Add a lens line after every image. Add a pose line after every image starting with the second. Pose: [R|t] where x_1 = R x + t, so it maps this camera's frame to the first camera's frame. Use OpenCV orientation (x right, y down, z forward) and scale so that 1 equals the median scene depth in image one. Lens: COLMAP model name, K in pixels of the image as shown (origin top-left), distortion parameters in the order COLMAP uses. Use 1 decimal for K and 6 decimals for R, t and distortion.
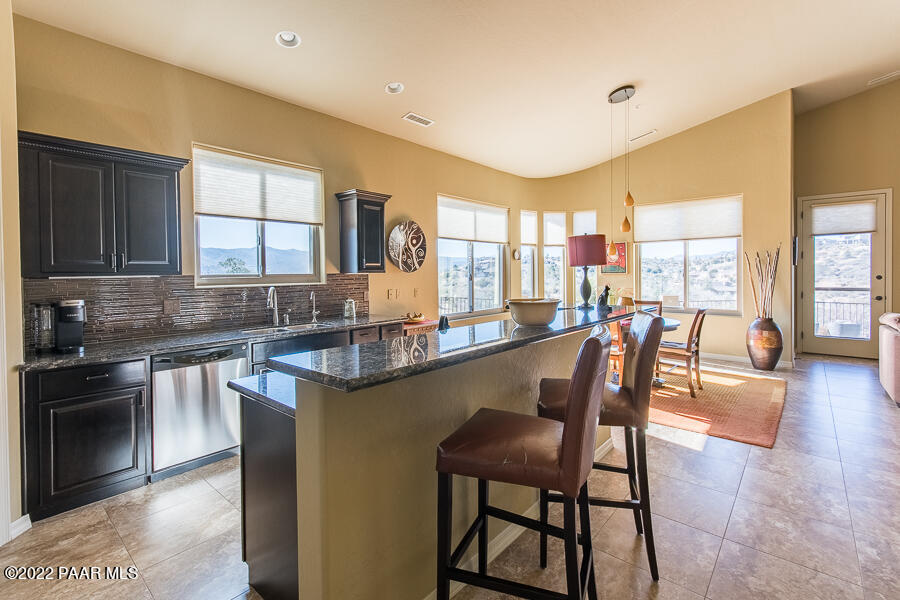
lens RADIAL K [[400.3, 0, 460.6], [0, 400.3, 280.5], [0, 0, 1]] dist [0.028974, -0.011608]
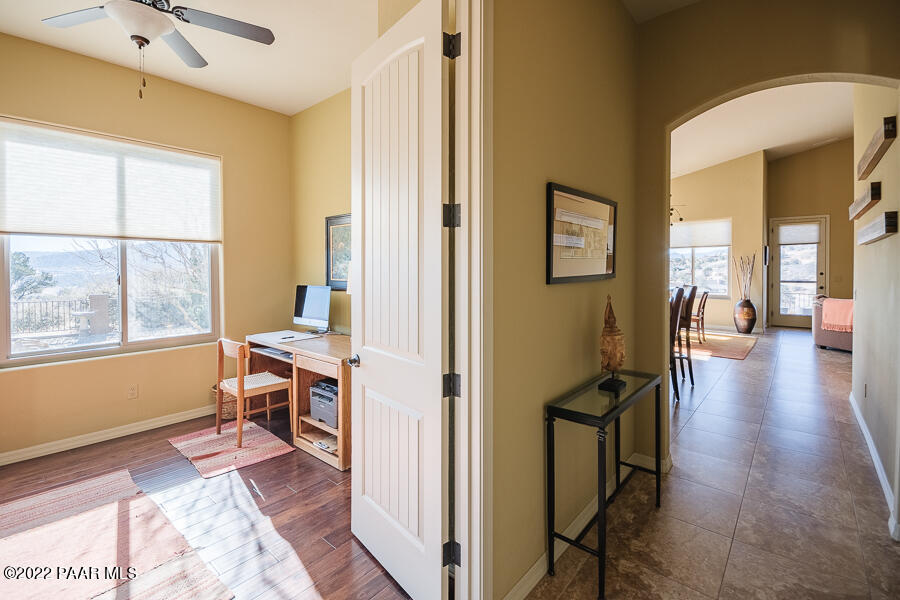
lens RADIAL K [[408.7, 0, 446.1], [0, 408.7, 278.6], [0, 0, 1]] dist [0.008820, -0.011844]
pose [[0.999943, 0.006309, -0.008576, -0.332818], [-0.006281, 0.999975, 0.003297, 0.014006], [0.008597, -0.003243, 0.999958, -0.503595]]
